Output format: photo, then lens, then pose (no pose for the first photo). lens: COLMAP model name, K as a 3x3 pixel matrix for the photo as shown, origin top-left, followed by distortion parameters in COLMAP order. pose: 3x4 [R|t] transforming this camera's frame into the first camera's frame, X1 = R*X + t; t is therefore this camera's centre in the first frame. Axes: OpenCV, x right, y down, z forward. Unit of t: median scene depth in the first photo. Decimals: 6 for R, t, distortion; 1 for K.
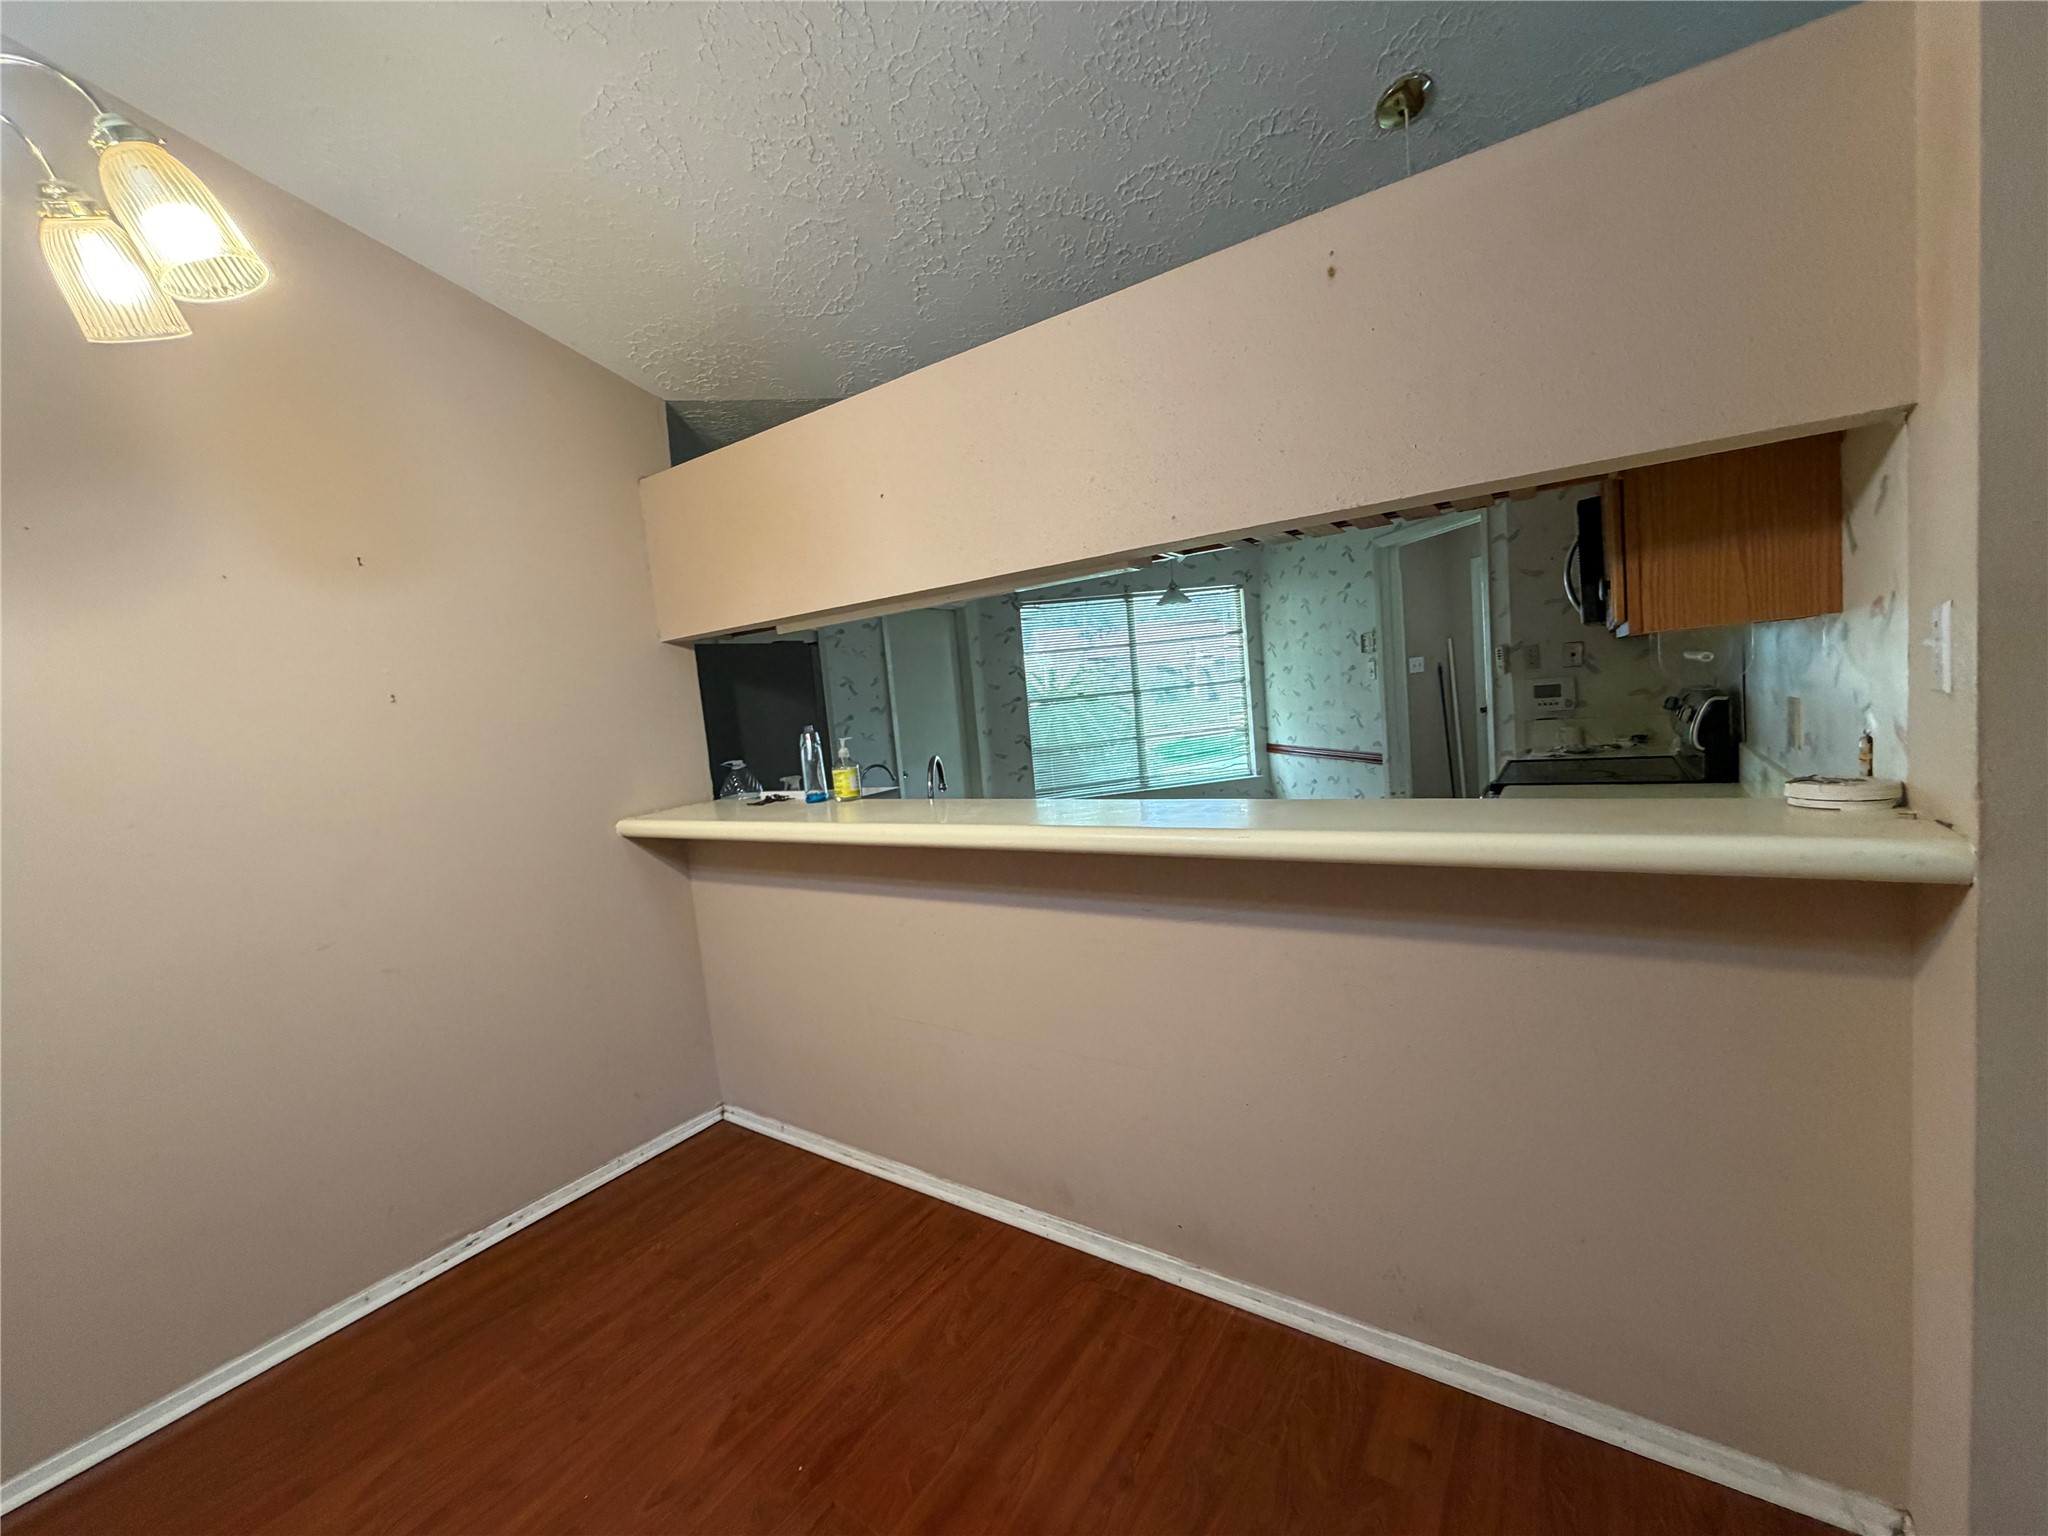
lens RADIAL K [[814.9, 0, 1024.8], [0, 814.9, 768.0], [0, 0, 1]] dist [0.001050, -0.001280]
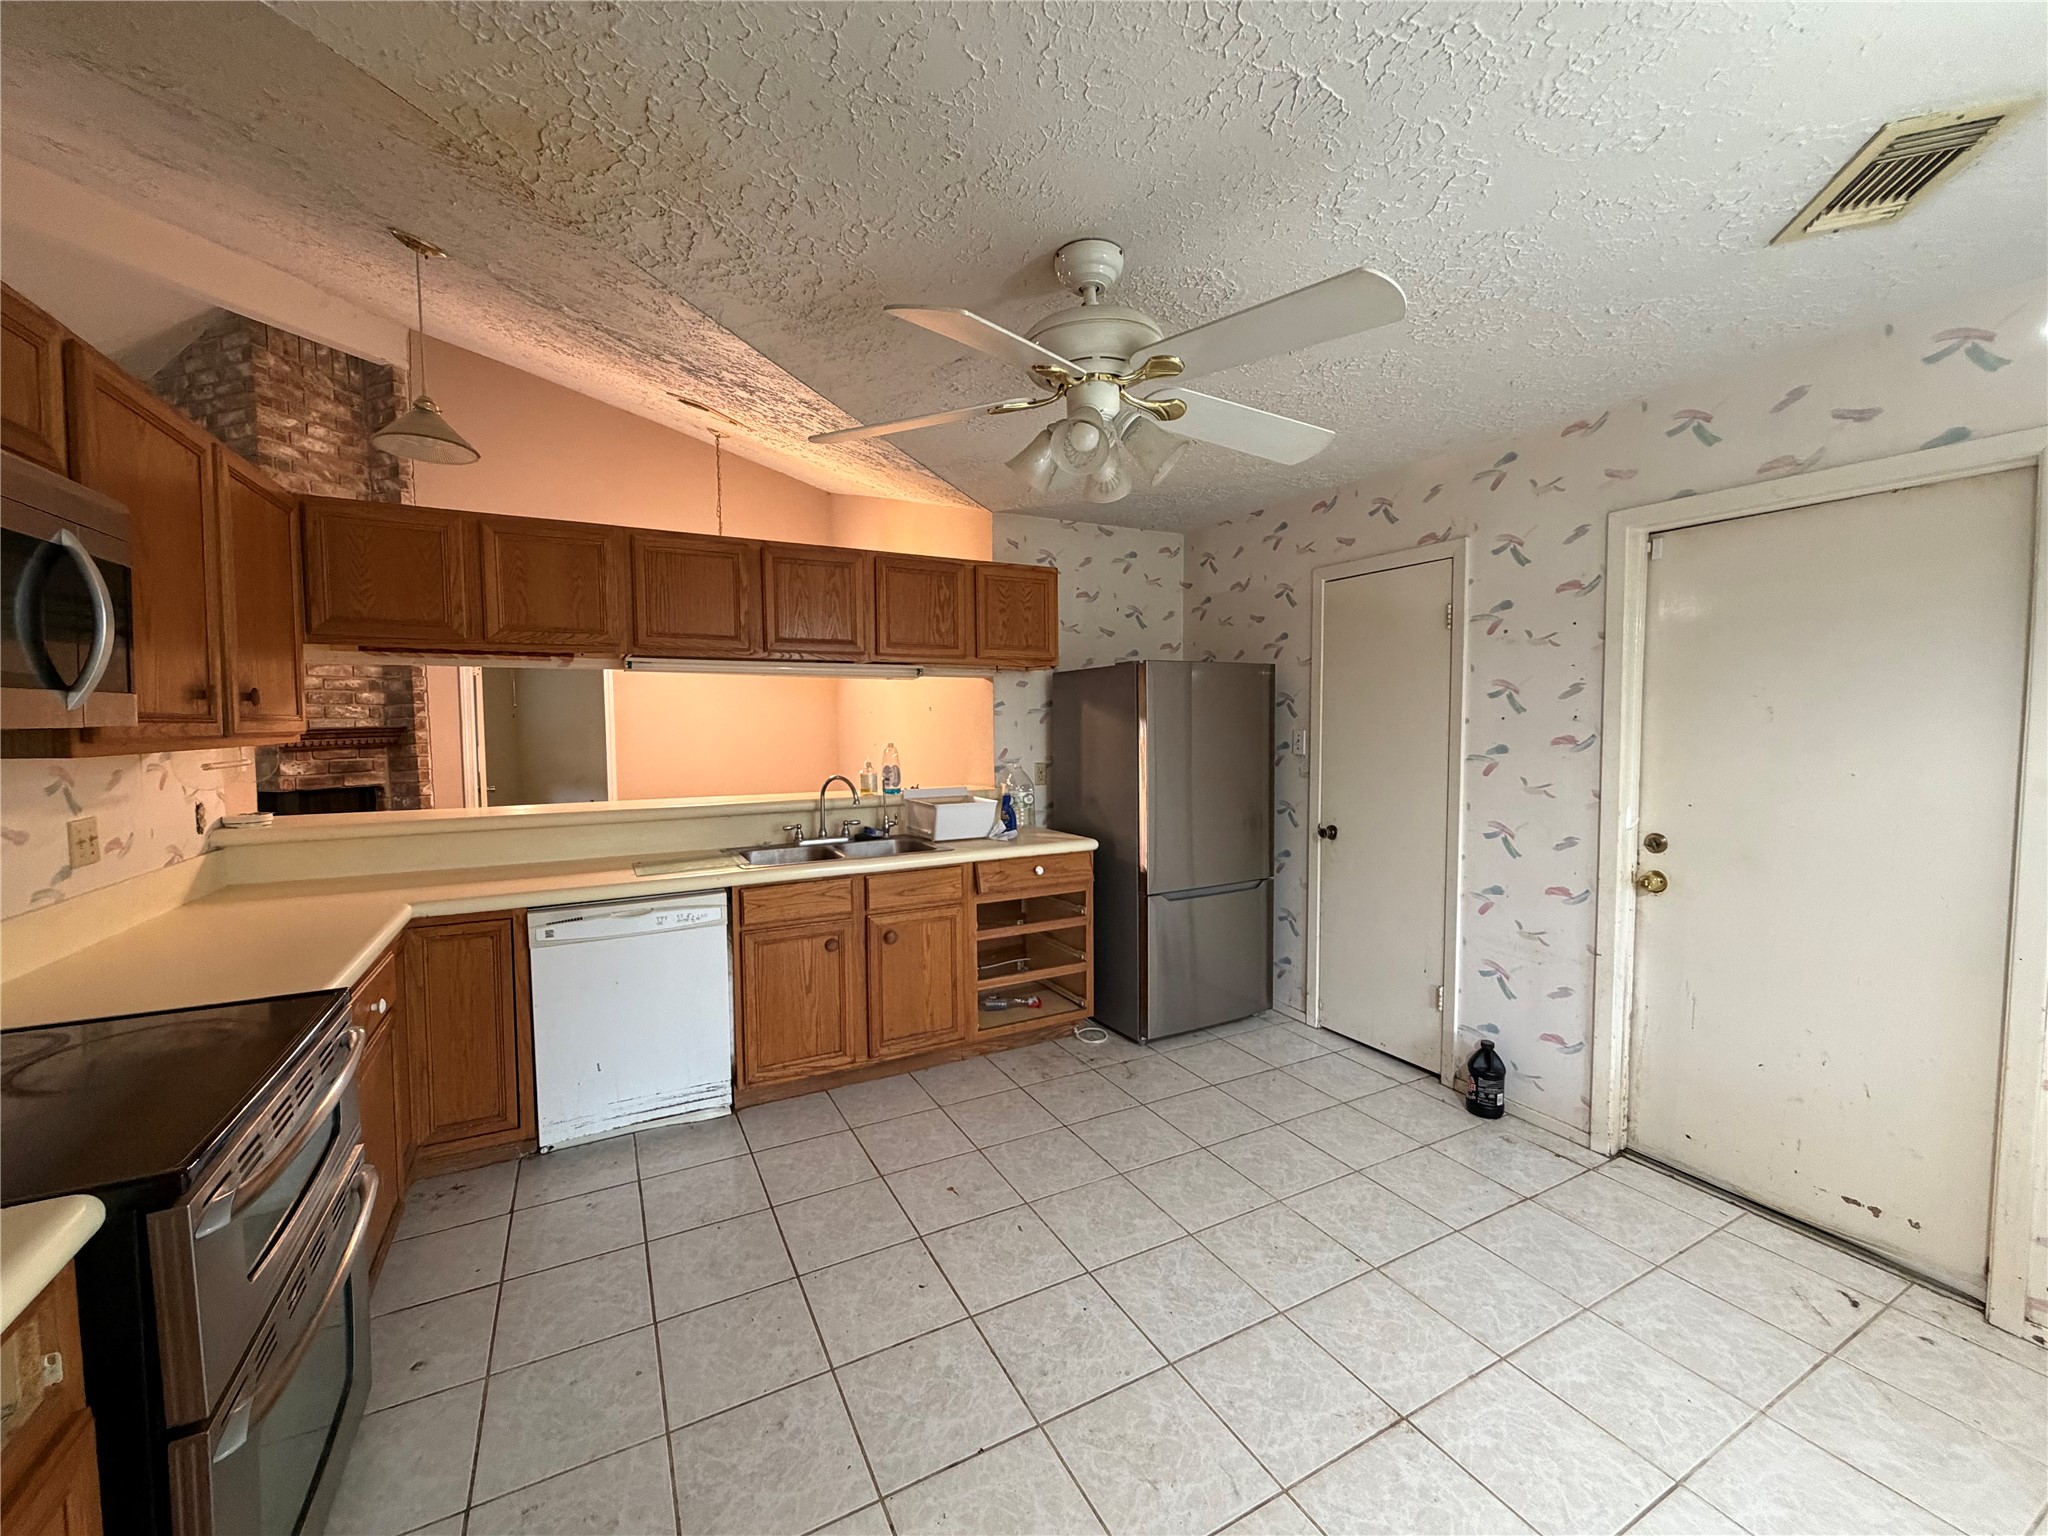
lens RADIAL K [[814.9, 0, 1020.6], [0, 814.9, 765.9], [0, 0, 1]] dist [0.001050, -0.001280]
pose [[-0.456270, 0.143021, -0.878273, 0.894634], [-0.034232, 0.983447, 0.177931, -0.272594], [0.889183, 0.111250, -0.443822, 1.803608]]
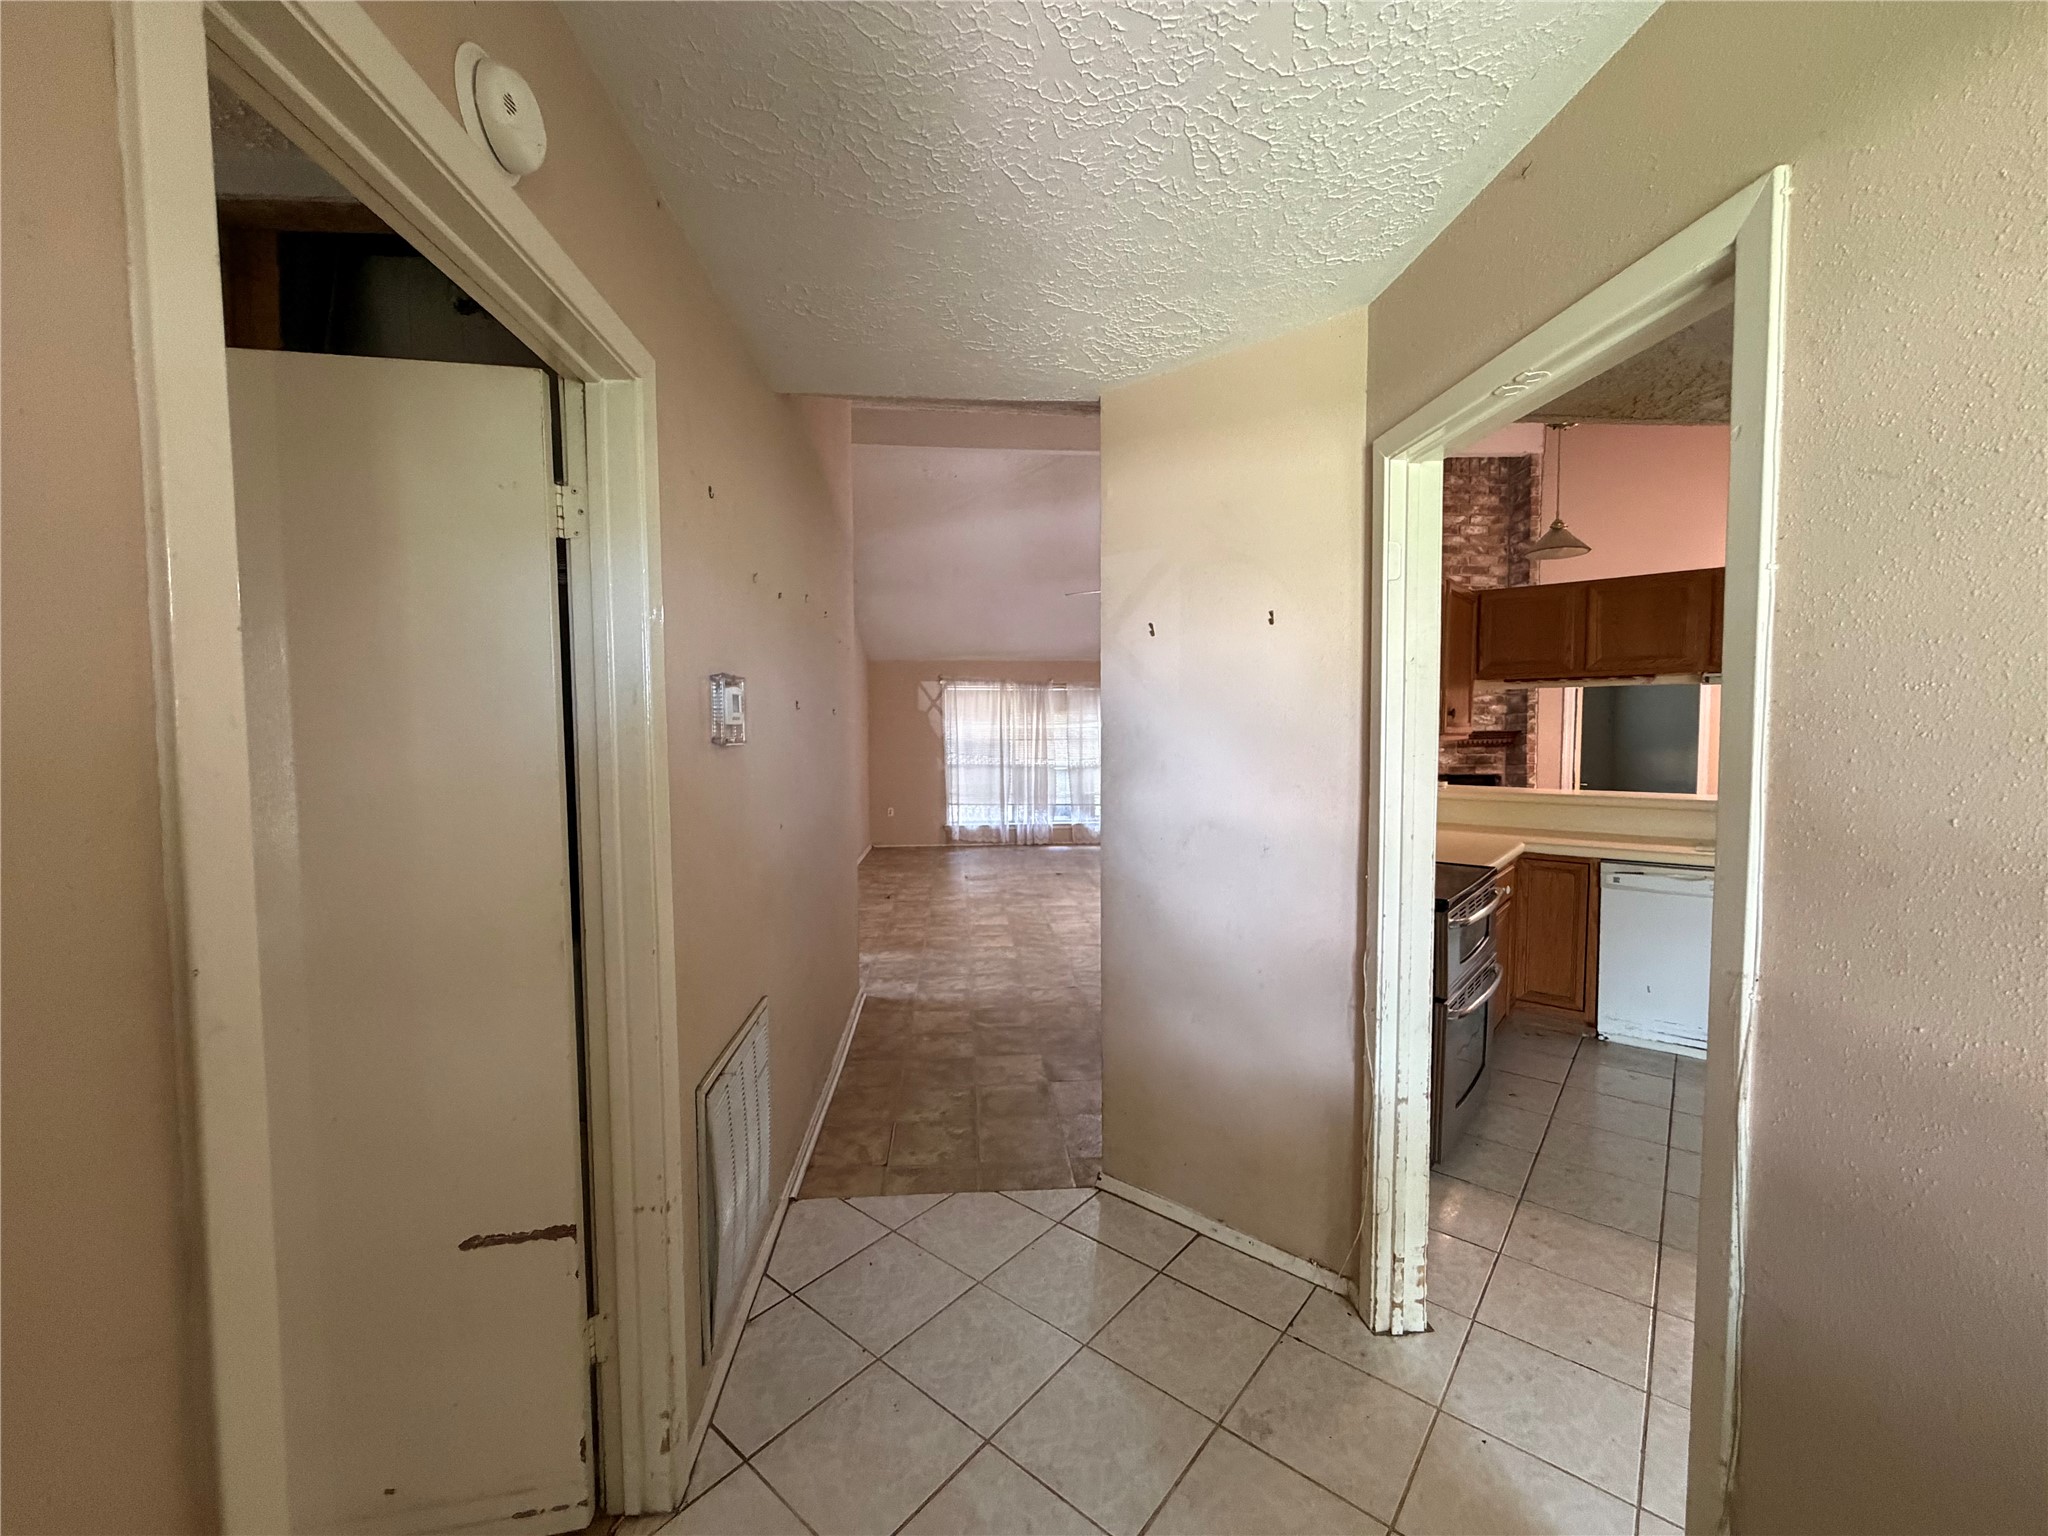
lens RADIAL K [[814.9, 0, 1020.2], [0, 814.9, 772.6], [0, 0, 1]] dist [0.001050, -0.001280]
pose [[-0.991427, 0.089294, 0.095388, 1.163100], [0.101716, 0.985680, 0.134492, -0.341266], [-0.082013, 0.143041, -0.986313, 2.287027]]
